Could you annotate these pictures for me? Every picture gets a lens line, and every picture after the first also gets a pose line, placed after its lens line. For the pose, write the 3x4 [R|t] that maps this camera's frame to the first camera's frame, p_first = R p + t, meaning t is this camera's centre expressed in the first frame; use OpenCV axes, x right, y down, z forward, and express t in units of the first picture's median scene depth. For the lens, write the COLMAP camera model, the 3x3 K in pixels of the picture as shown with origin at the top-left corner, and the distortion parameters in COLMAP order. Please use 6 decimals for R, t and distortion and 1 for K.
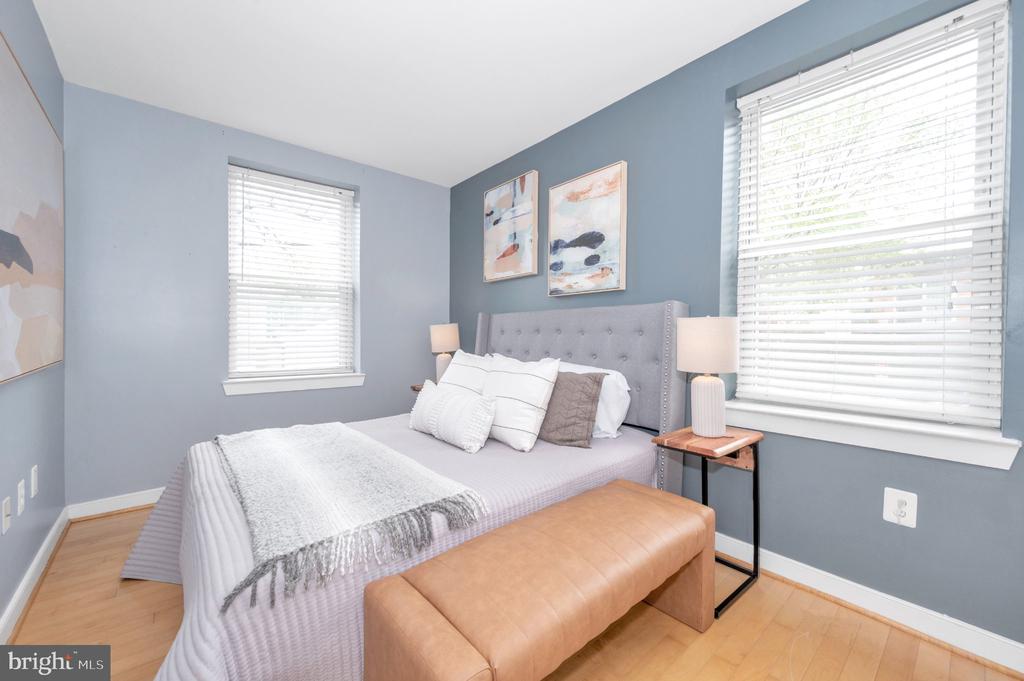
lens RADIAL K [[423.5, 0, 527.2], [0, 423.5, 341.2], [0, 0, 1]] dist [0.000499, 0.000096]
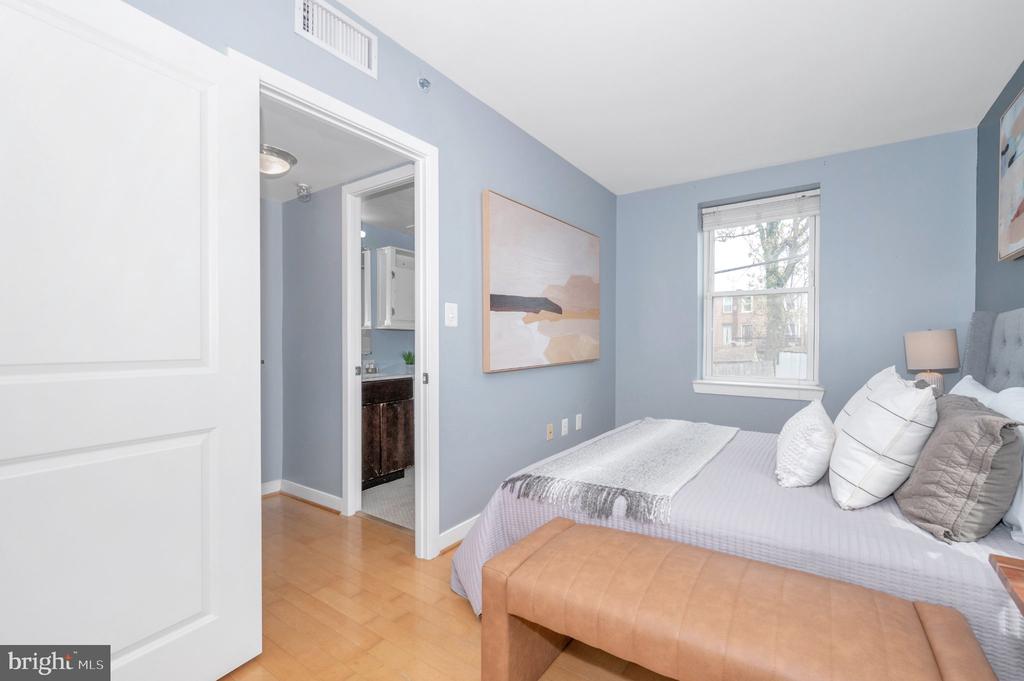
lens RADIAL K [[423.5, 0, 527.2], [0, 423.5, 341.2], [0, 0, 1]] dist [0.000499, 0.000096]
pose [[0.241811, -0.004391, -0.970314, 0.678219], [-0.014003, 0.999870, -0.008014, -0.013737], [0.970222, 0.015526, 0.241718, 0.350343]]
